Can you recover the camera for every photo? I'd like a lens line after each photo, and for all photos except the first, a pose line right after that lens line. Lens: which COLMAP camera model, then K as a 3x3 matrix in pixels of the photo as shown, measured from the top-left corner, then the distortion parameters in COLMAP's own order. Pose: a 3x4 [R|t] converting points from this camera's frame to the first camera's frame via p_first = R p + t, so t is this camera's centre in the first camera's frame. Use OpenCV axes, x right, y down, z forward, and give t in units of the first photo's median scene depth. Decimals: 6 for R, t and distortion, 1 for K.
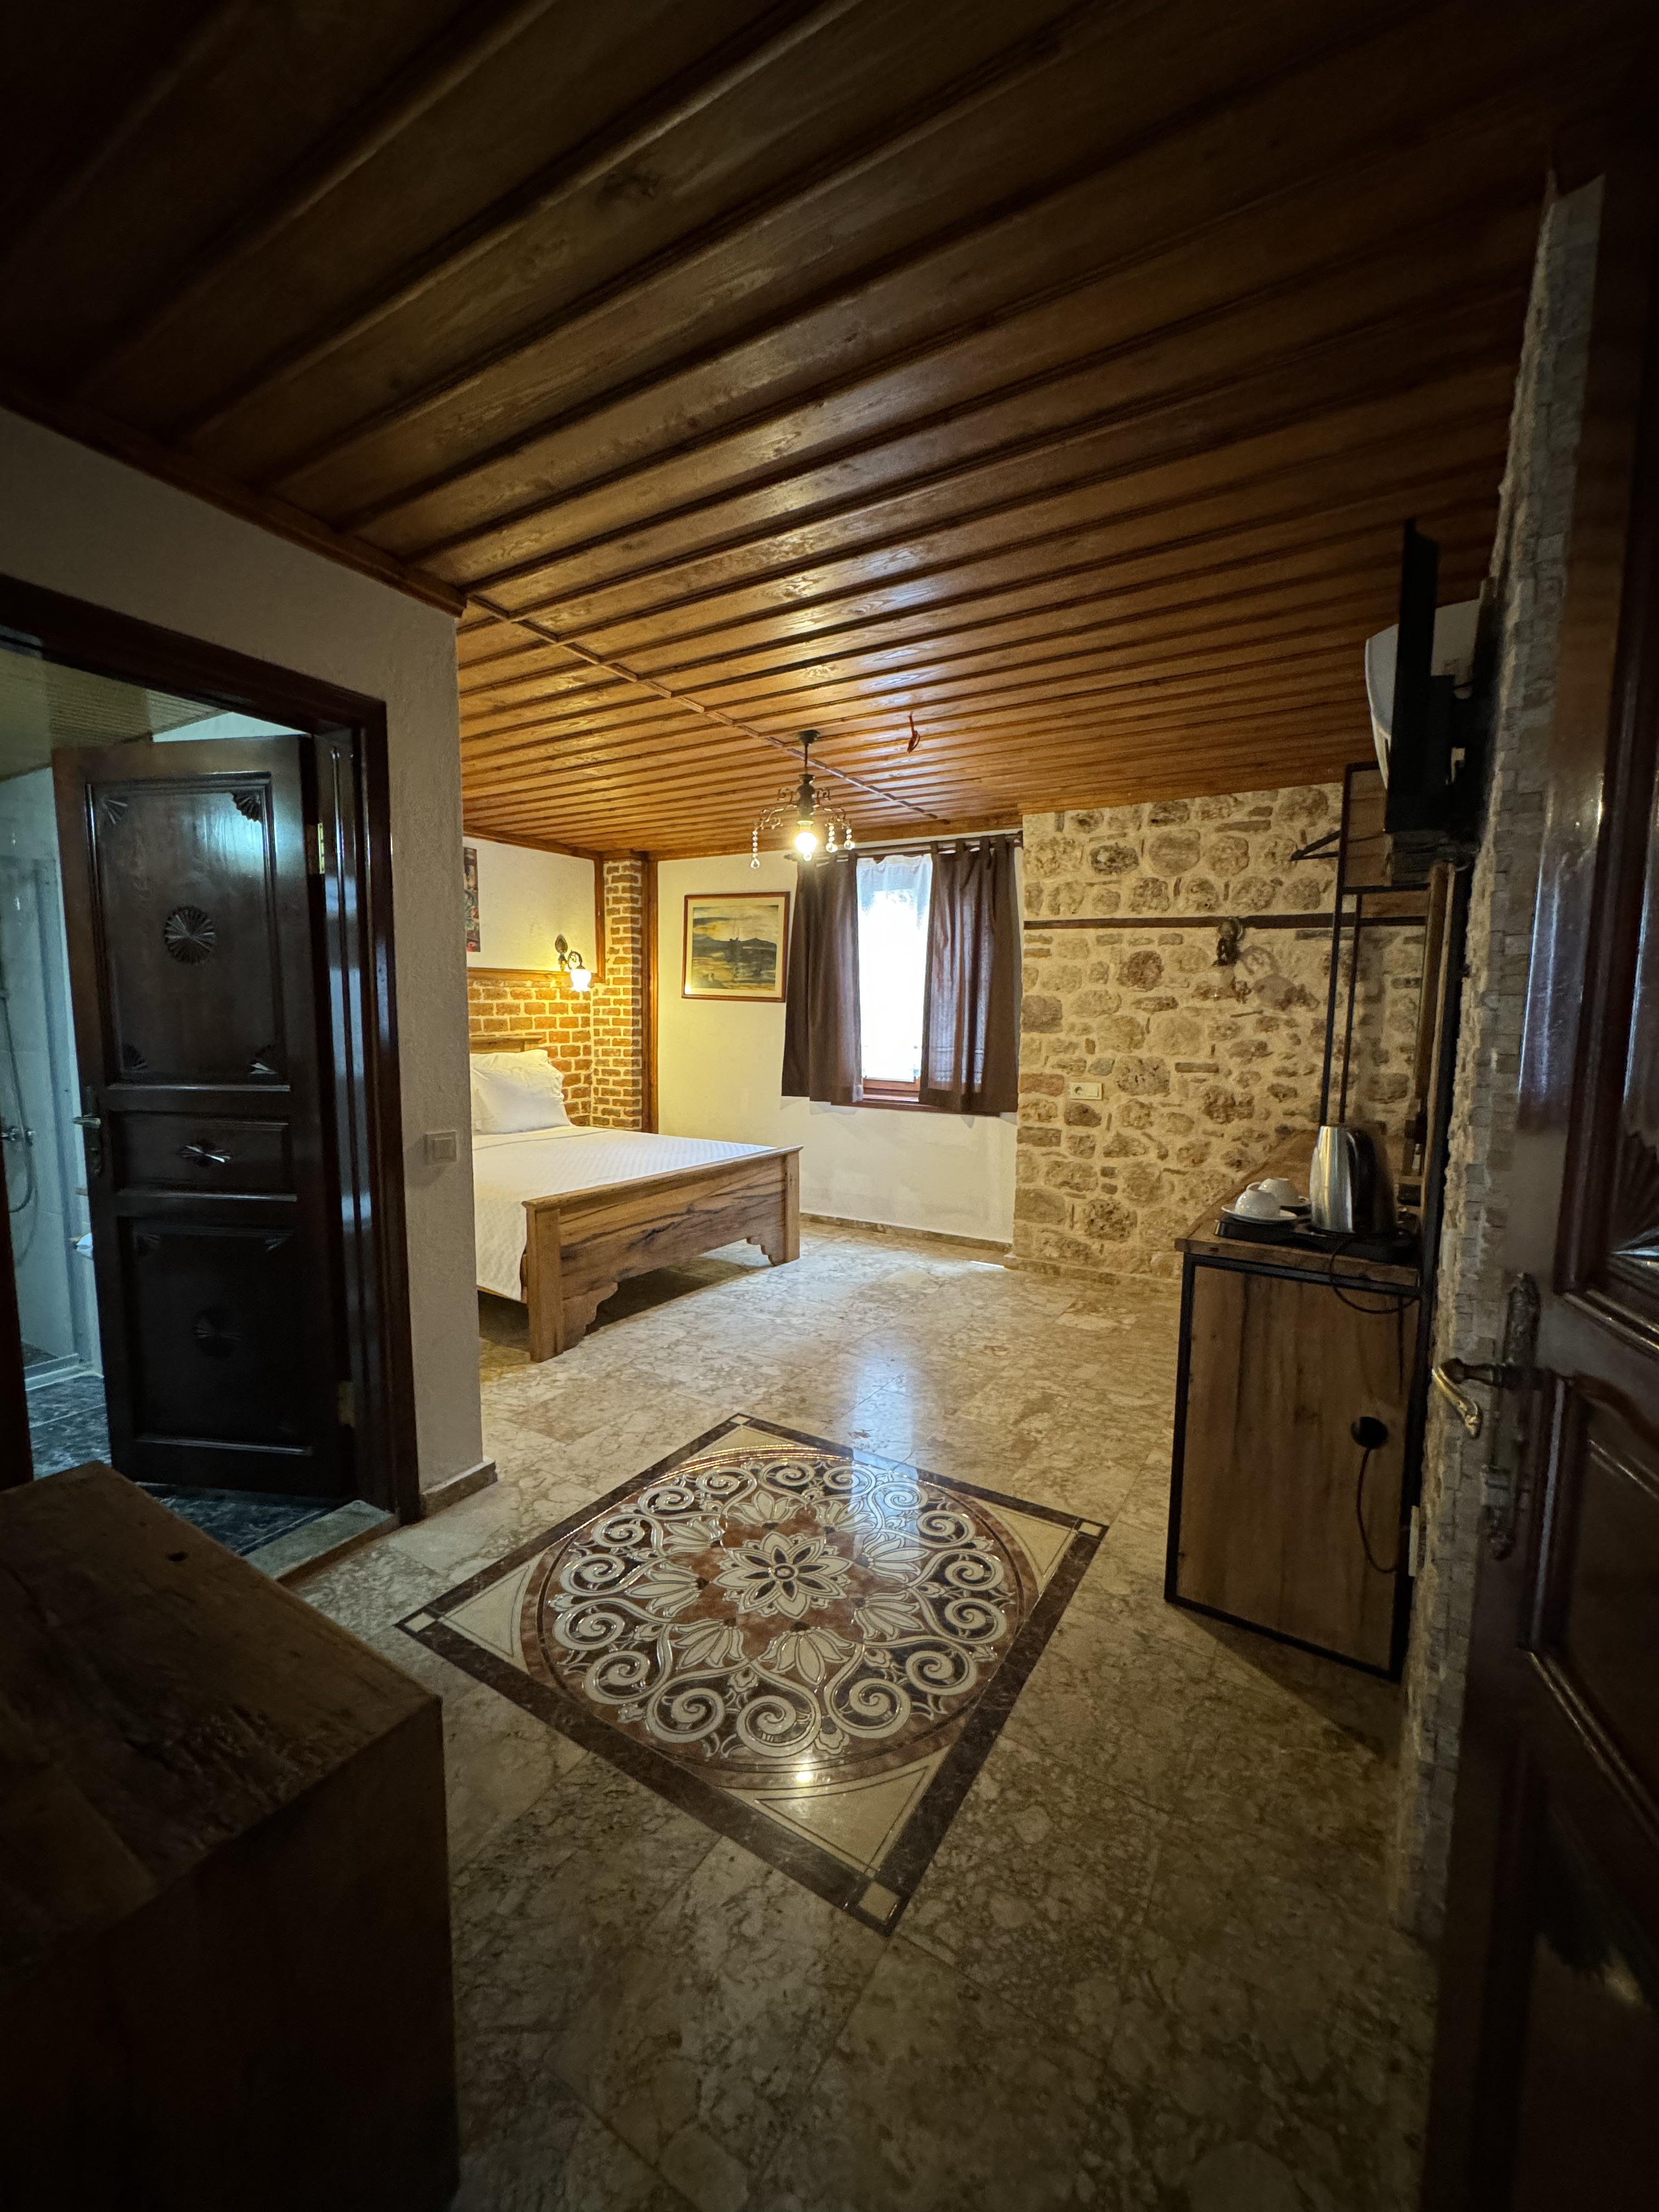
lens RADIAL K [[885.0, 0, 826.0], [0, 885.0, 1116.1], [0, 0, 1]] dist [-0.002615, 0.000916]
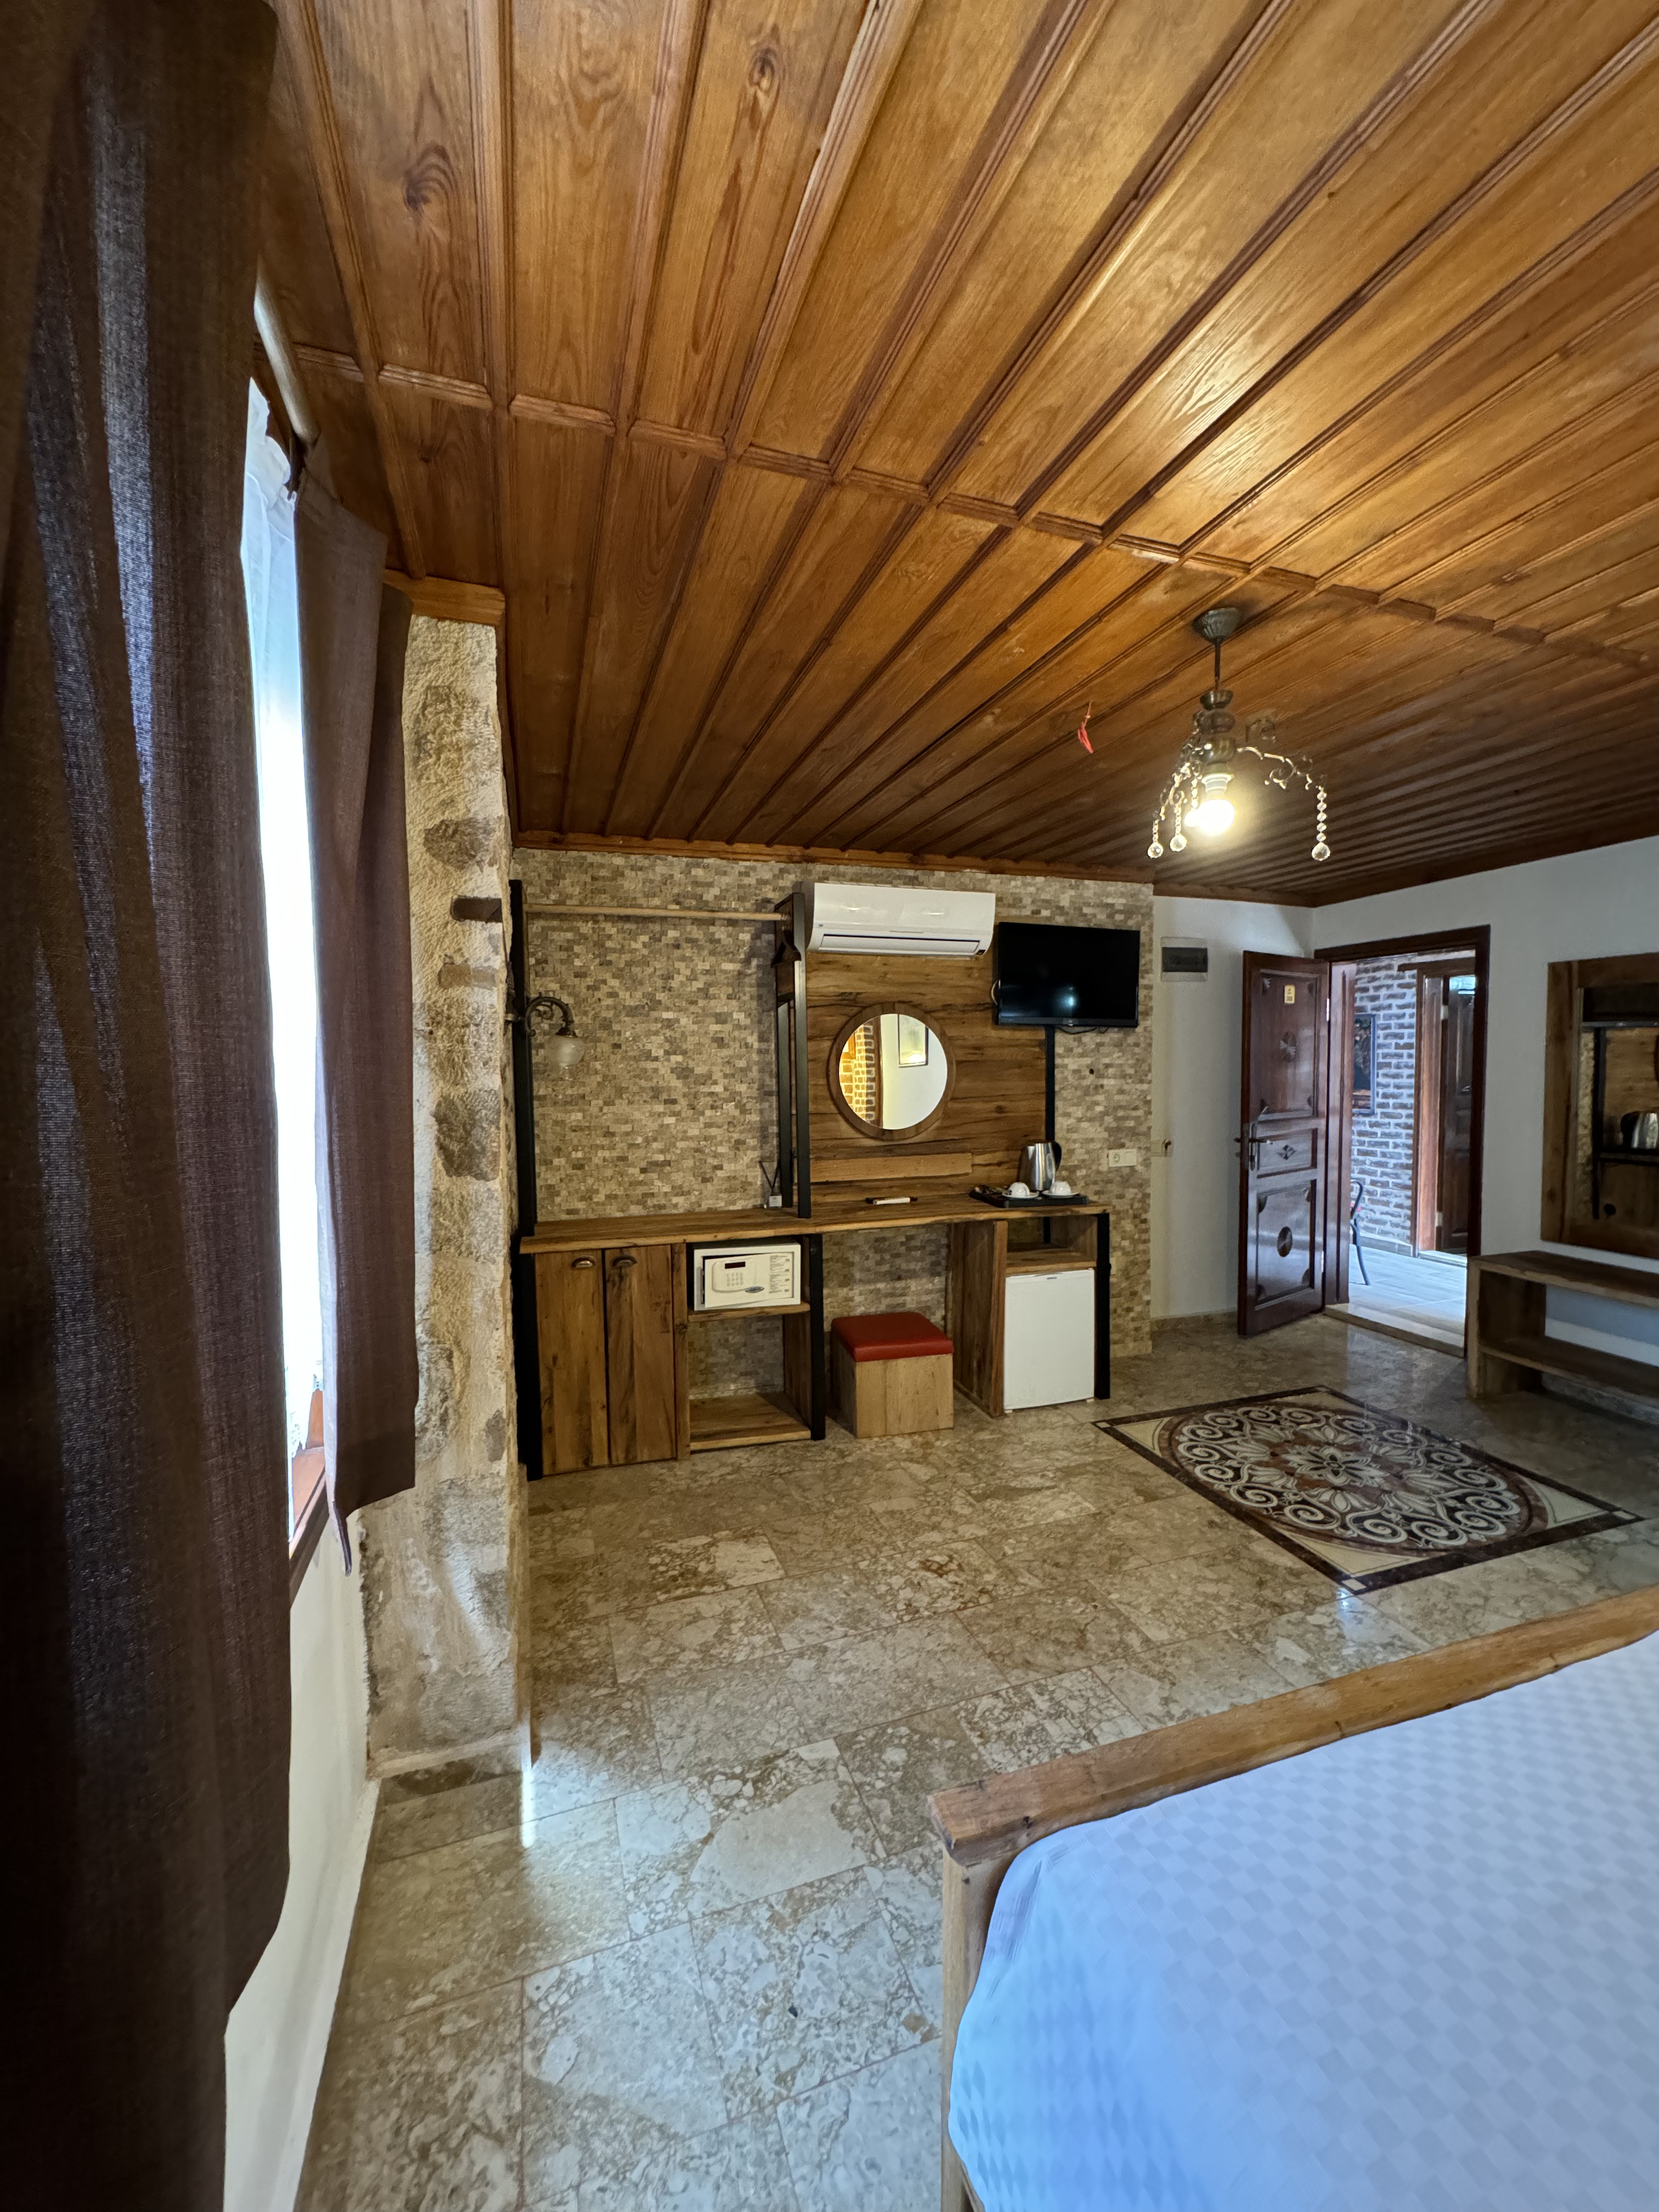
lens RADIAL K [[885.0, 0, 832.6], [0, 885.0, 1103.3], [0, 0, 1]] dist [-0.002615, 0.000916]
pose [[-0.776744, -0.034875, 0.628850, -0.190735], [0.072595, 0.986853, 0.144397, -0.229425], [-0.625619, 0.157812, -0.764000, 1.594841]]
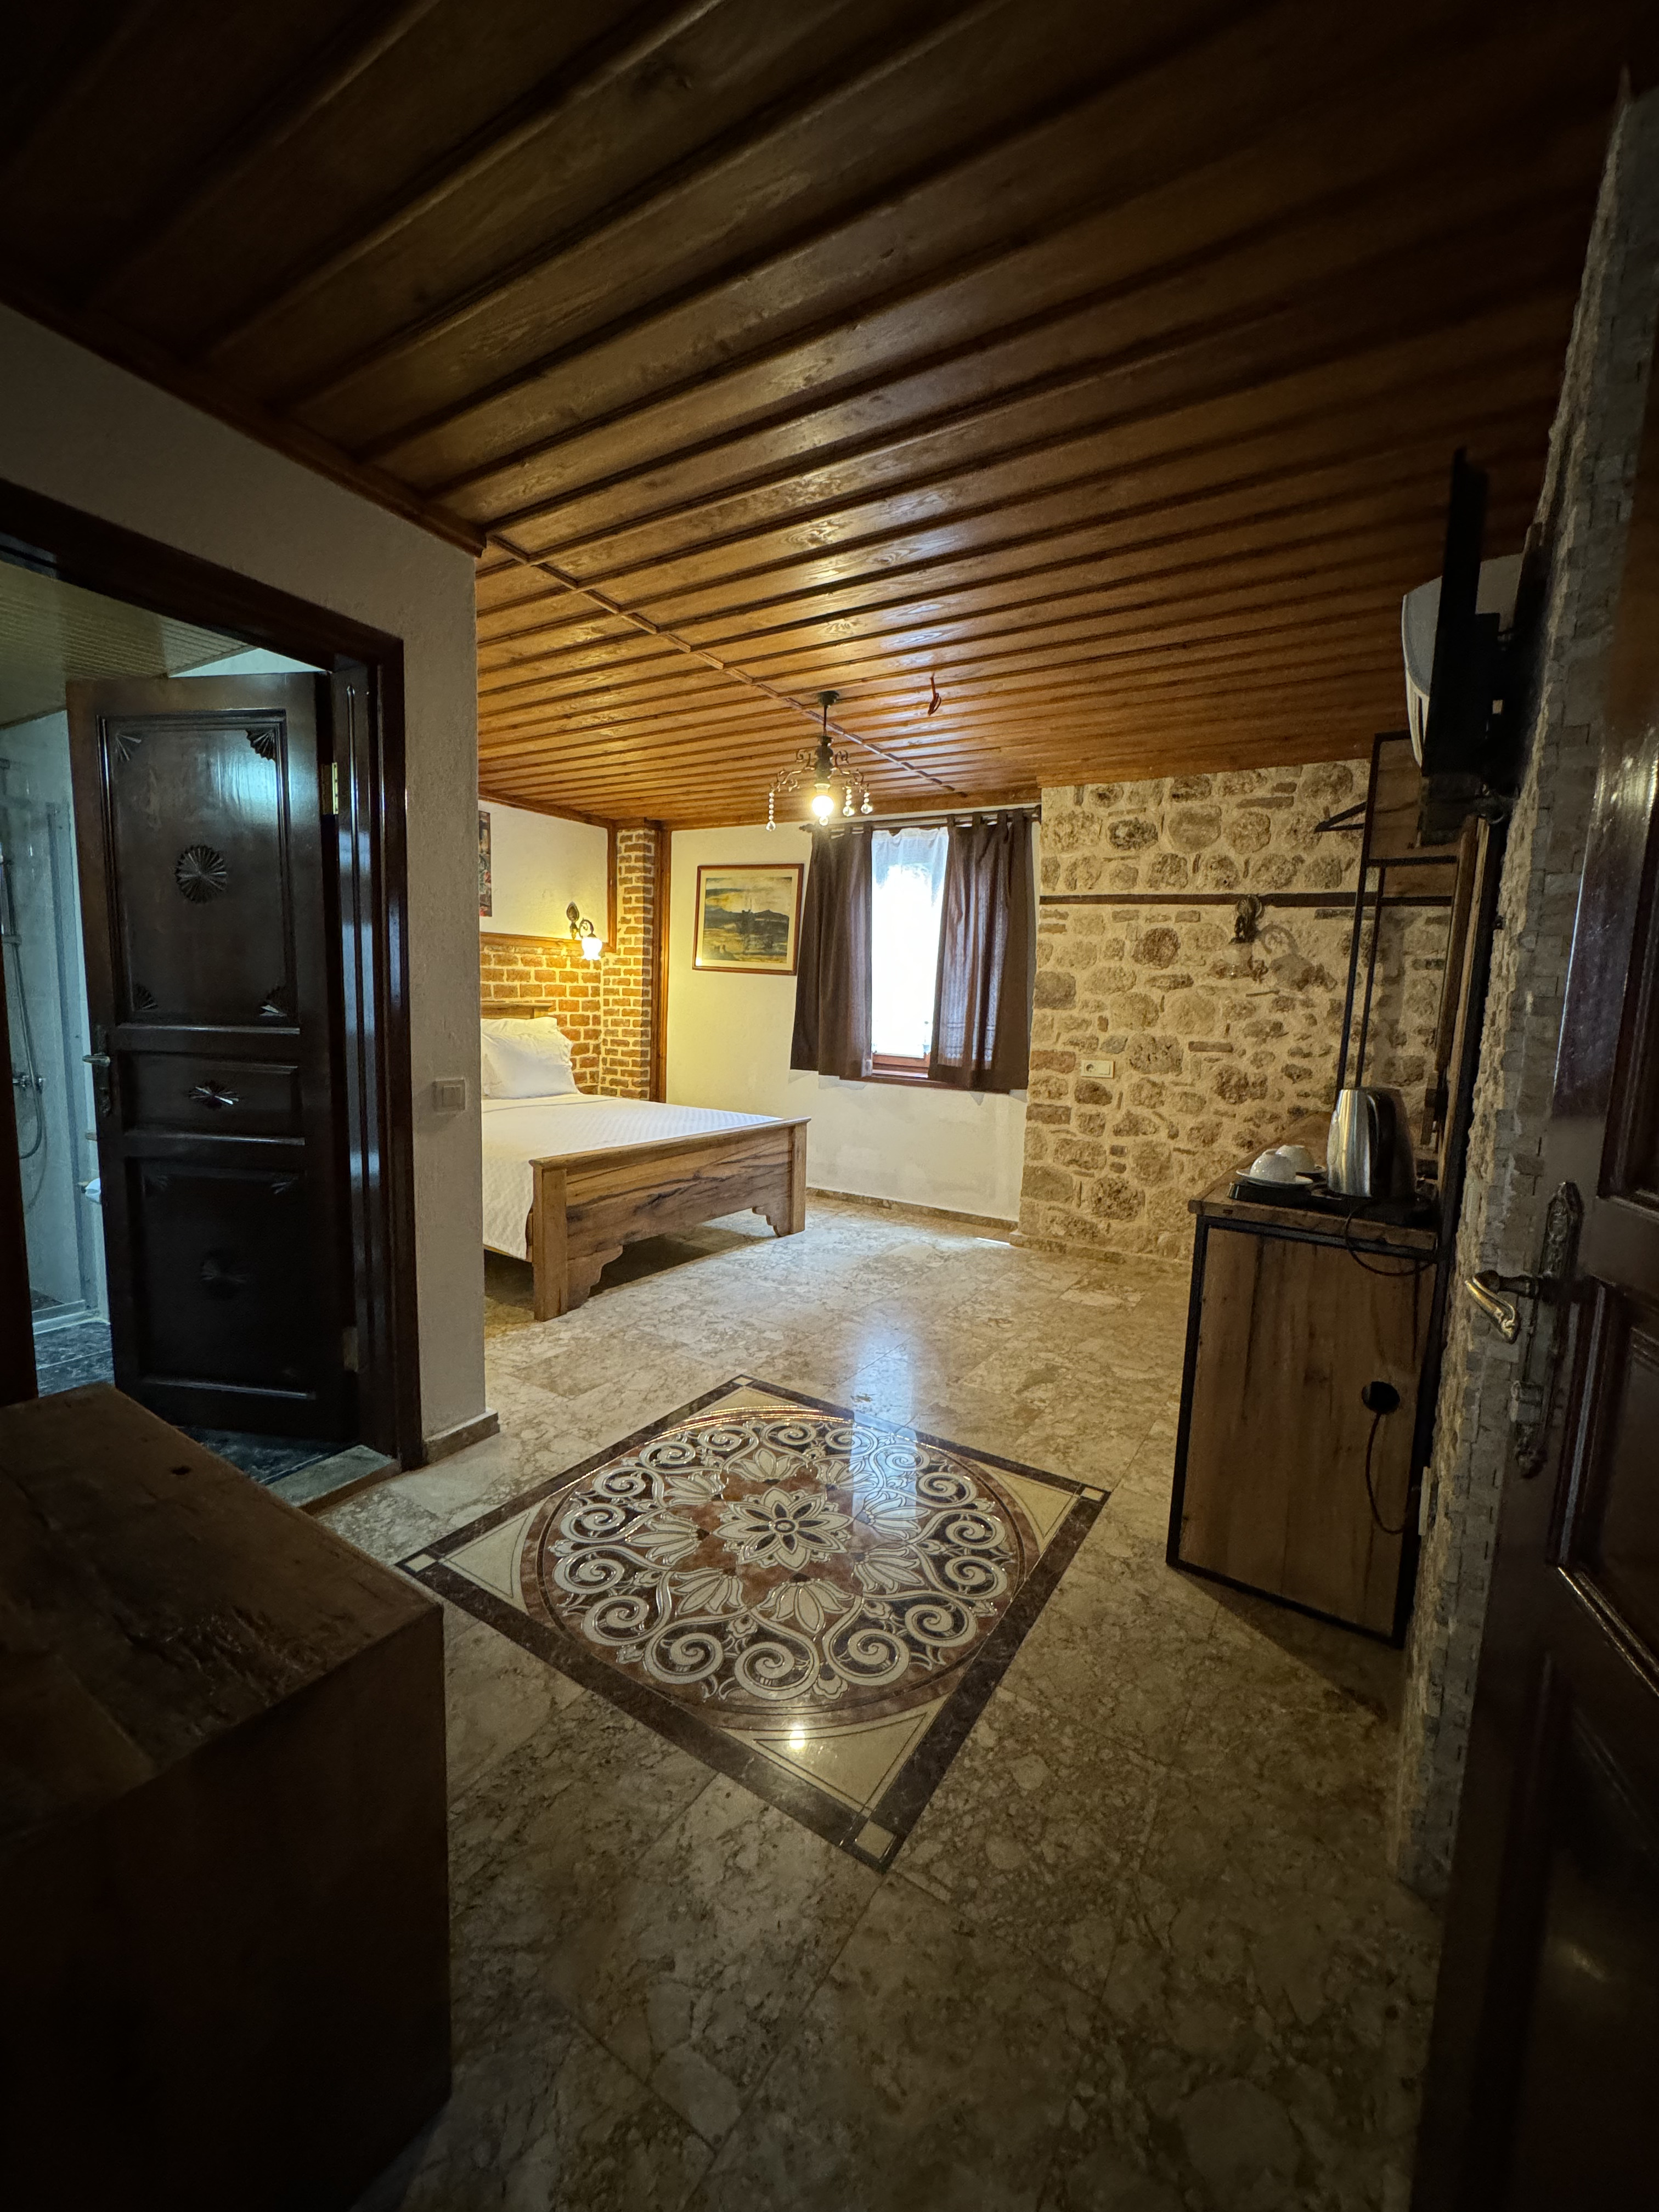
lens RADIAL K [[885.0, 0, 825.4], [0, 885.0, 1116.2], [0, 0, 1]] dist [-0.002615, 0.000916]
pose [[0.999649, 0.025429, -0.007374, -0.003511], [-0.025318, 0.999569, 0.014829, 0.022977], [0.007748, -0.014637, 0.999863, 0.005525]]
